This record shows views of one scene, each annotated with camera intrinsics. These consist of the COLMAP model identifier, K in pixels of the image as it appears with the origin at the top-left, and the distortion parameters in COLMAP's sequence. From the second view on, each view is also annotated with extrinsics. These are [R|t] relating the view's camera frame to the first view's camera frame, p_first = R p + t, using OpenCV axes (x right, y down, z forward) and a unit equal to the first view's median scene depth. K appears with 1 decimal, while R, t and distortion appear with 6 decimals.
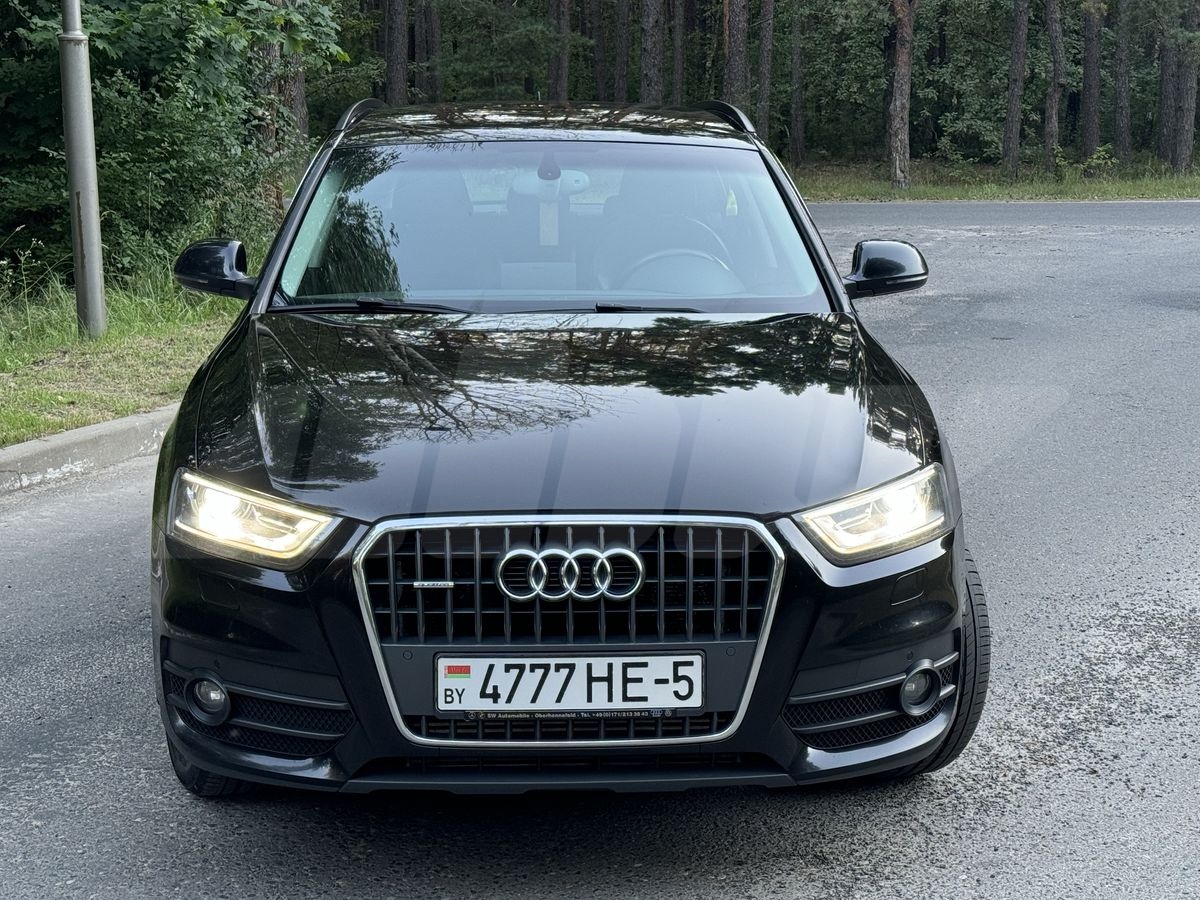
lens RADIAL K [[2058.0, 0, 599.9], [0, 2058.0, 453.9], [0, 0, 1]] dist [0.114084, 0.000000]
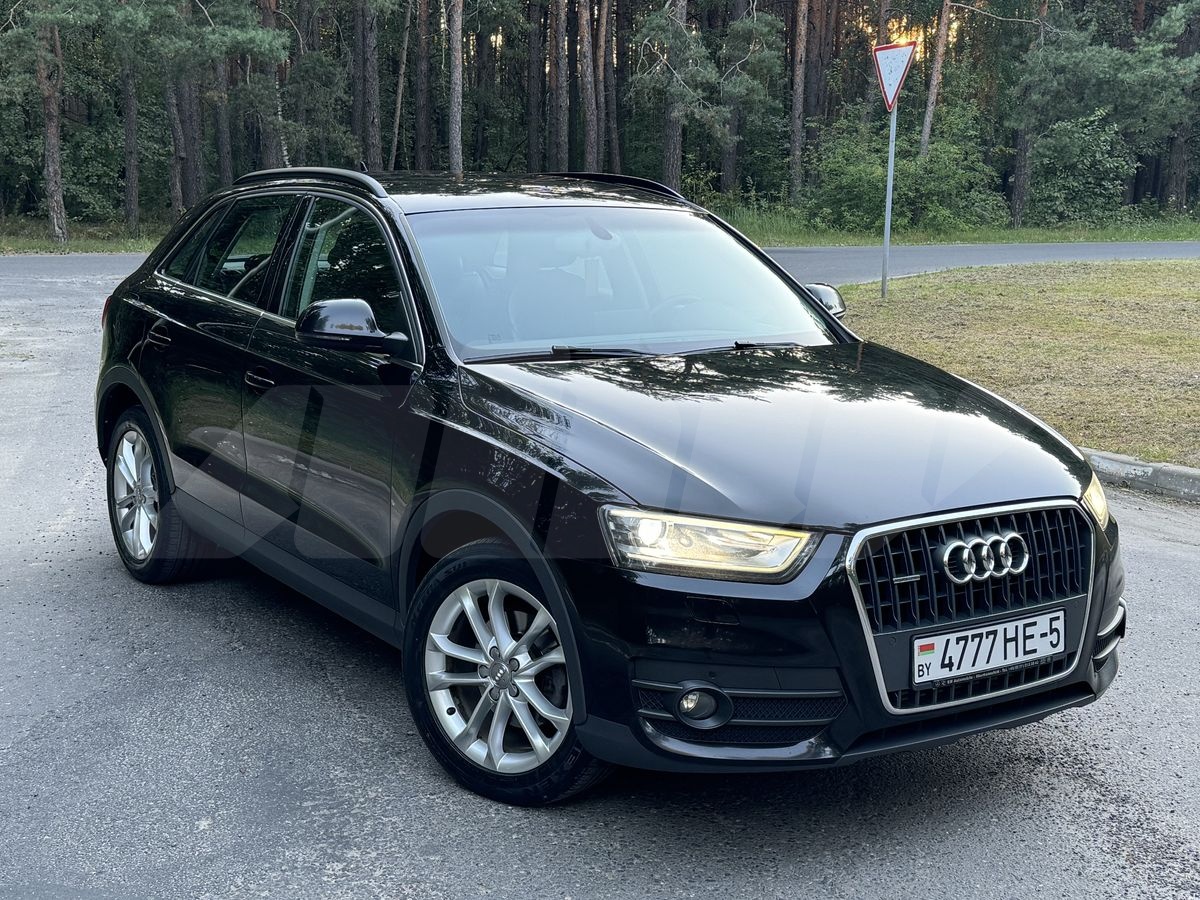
lens RADIAL K [[1658.1, 0, 608.3], [0, 1658.1, 453.1], [0, 0, 1]] dist [0.101784, 0.000000]
pose [[0.850344, -0.078063, 0.520405, -0.713896], [0.078981, 0.996666, 0.020450, -0.040926], [-0.520266, 0.023713, 0.853675, 0.272391]]
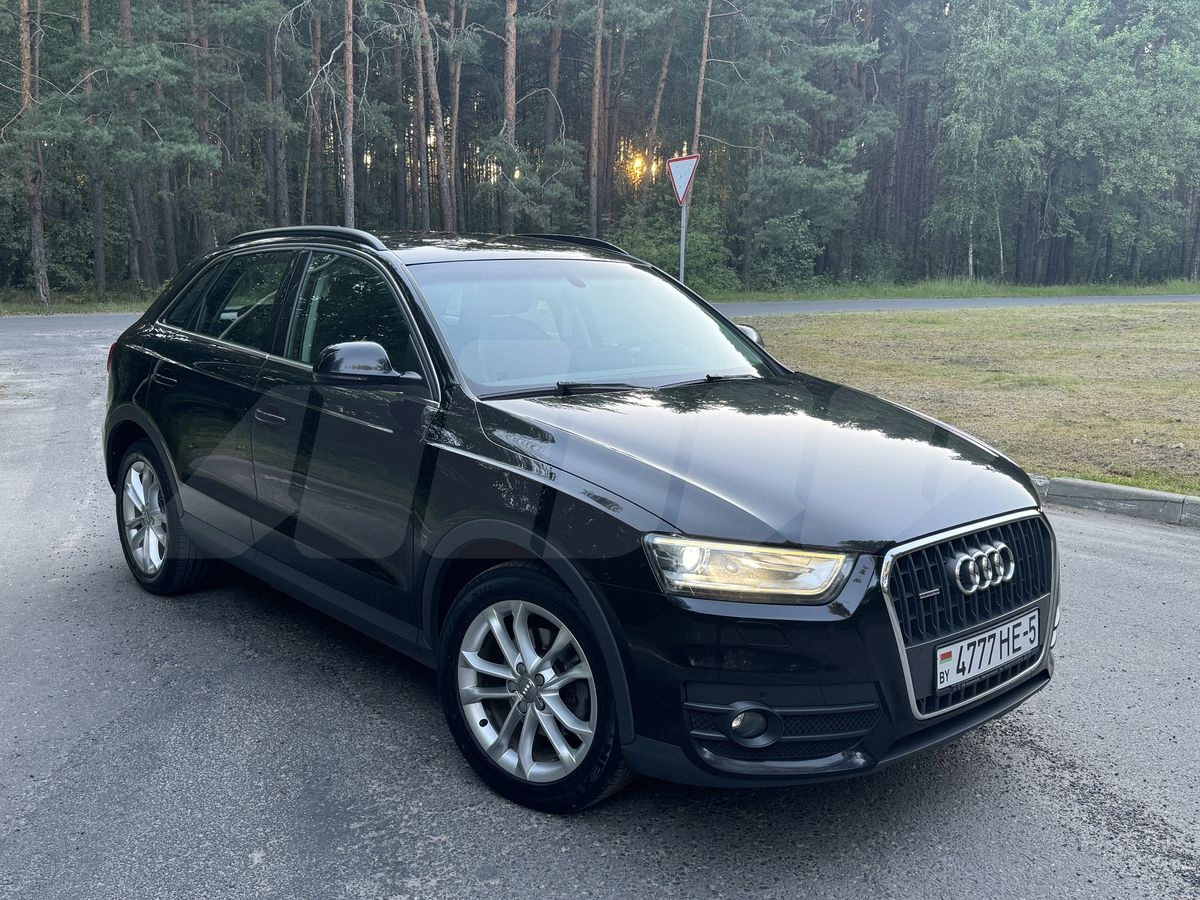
lens RADIAL K [[1156.9, 0, 605.6], [0, 1156.9, 457.4], [0, 0, 1]] dist [0.031482, 0.000000]
pose [[0.771294, -0.102988, 0.628092, -0.672613], [0.101381, 0.994102, 0.038507, -0.067204], [-0.628353, 0.033976, 0.777186, 0.565464]]
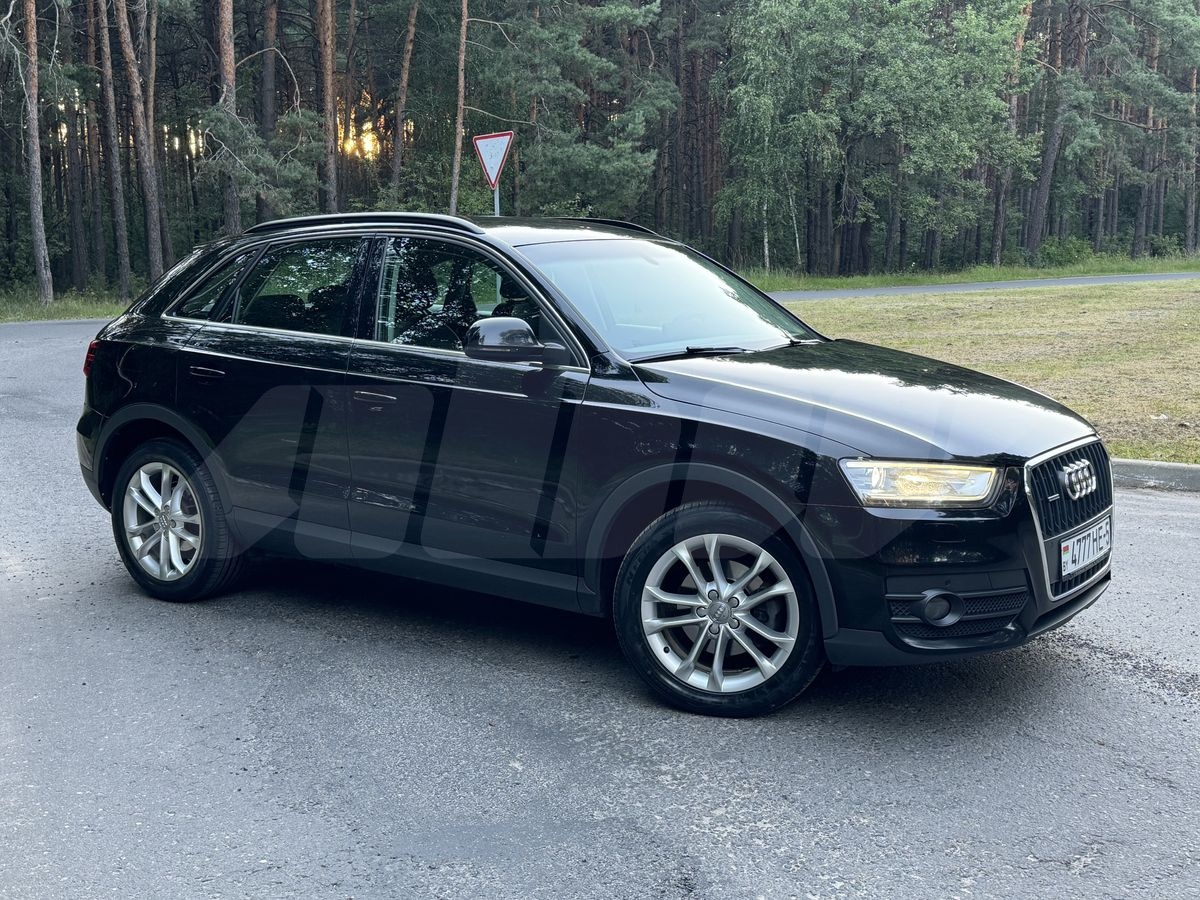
lens RADIAL K [[1397.8, 0, 628.4], [0, 1397.8, 466.0], [0, 0, 1]] dist [0.108511, 0.000000]
pose [[0.611189, -0.127129, 0.781208, -1.105532], [0.147432, 0.988028, 0.045441, -0.055794], [-0.777632, 0.087402, 0.622615, 0.580487]]
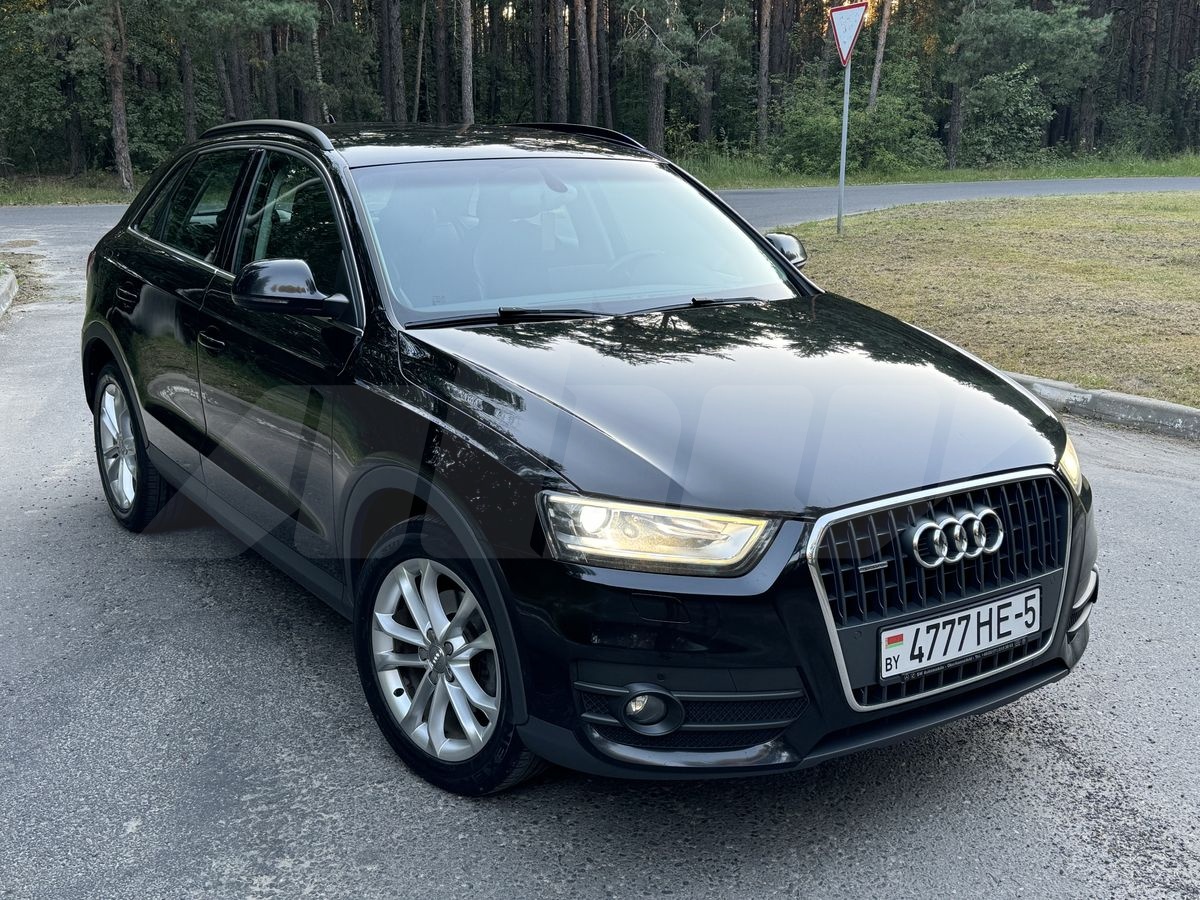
lens RADIAL K [[1367.9, 0, 604.3], [0, 1367.9, 456.8], [0, 0, 1]] dist [0.066077, 0.000000]
pose [[0.851177, -0.125444, 0.509669, -0.558208], [0.092841, 0.991692, 0.089034, -0.070364], [-0.516603, -0.028465, 0.855752, 0.457459]]
